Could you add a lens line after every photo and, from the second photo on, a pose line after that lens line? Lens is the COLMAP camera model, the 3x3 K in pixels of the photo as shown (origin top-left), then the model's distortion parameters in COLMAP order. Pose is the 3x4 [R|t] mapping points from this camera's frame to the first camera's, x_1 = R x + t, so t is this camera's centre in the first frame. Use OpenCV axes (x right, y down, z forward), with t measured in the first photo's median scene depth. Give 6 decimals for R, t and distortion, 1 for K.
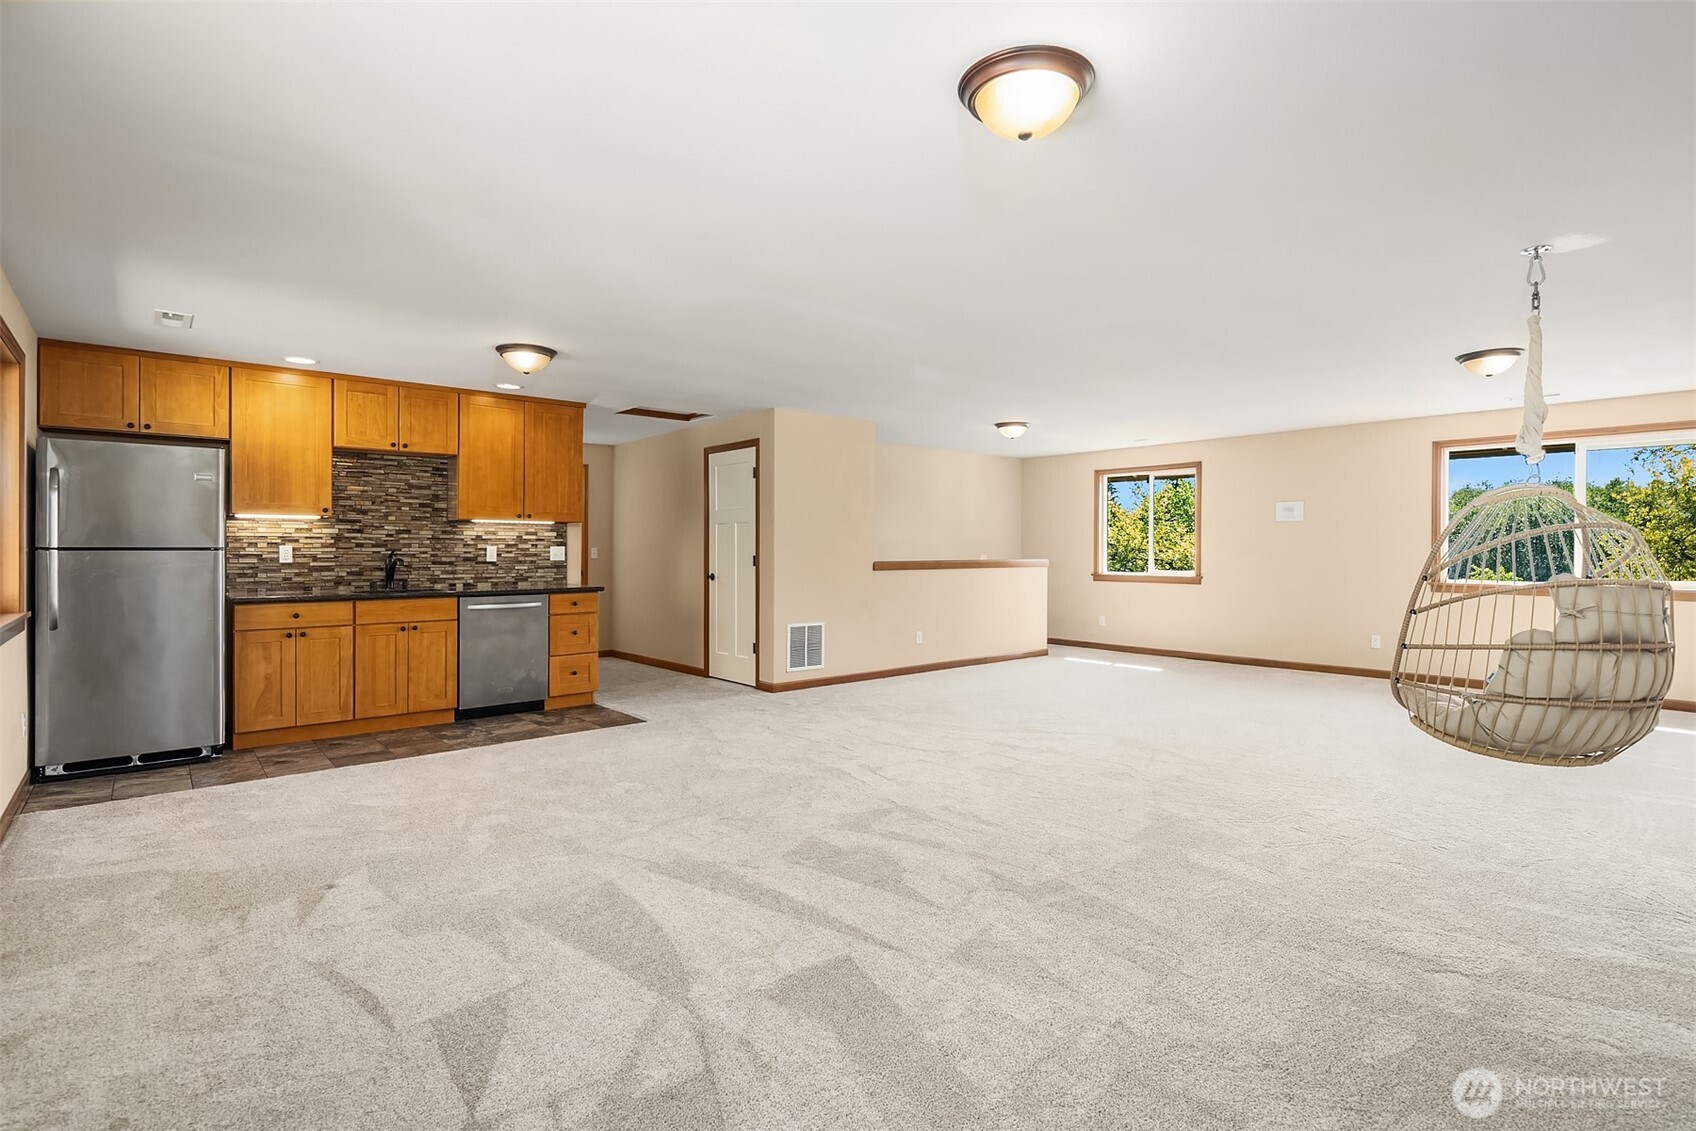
lens RADIAL K [[837.2, 0, 848.4], [0, 837.2, 544.5], [0, 0, 1]] dist [-0.000002, -0.000314]
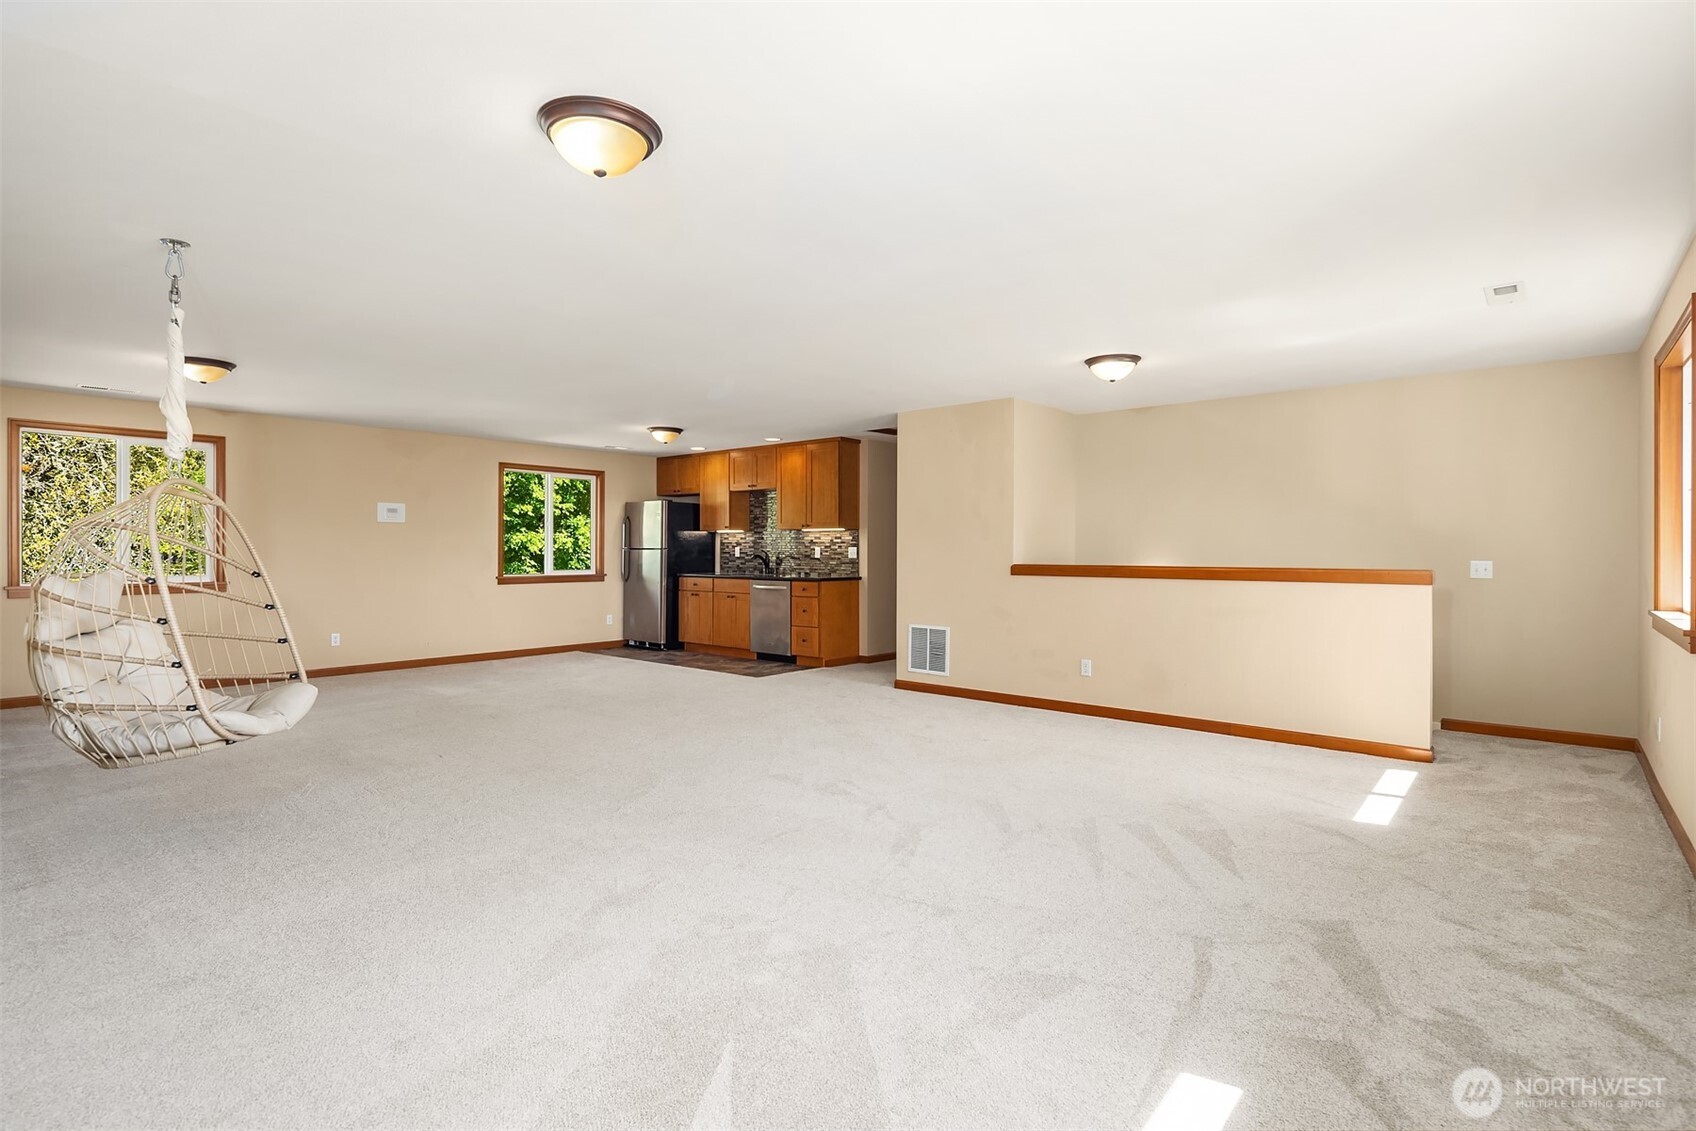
lens RADIAL K [[800.9, 0, 848.8], [0, 800.9, 548.0], [0, 0, 1]] dist [0.000695, -0.001310]
pose [[0.160876, -0.000650, -0.986974, 0.951252], [0.006041, 0.999982, 0.000326, 0.003171], [0.986956, -0.006015, 0.160877, 0.847066]]
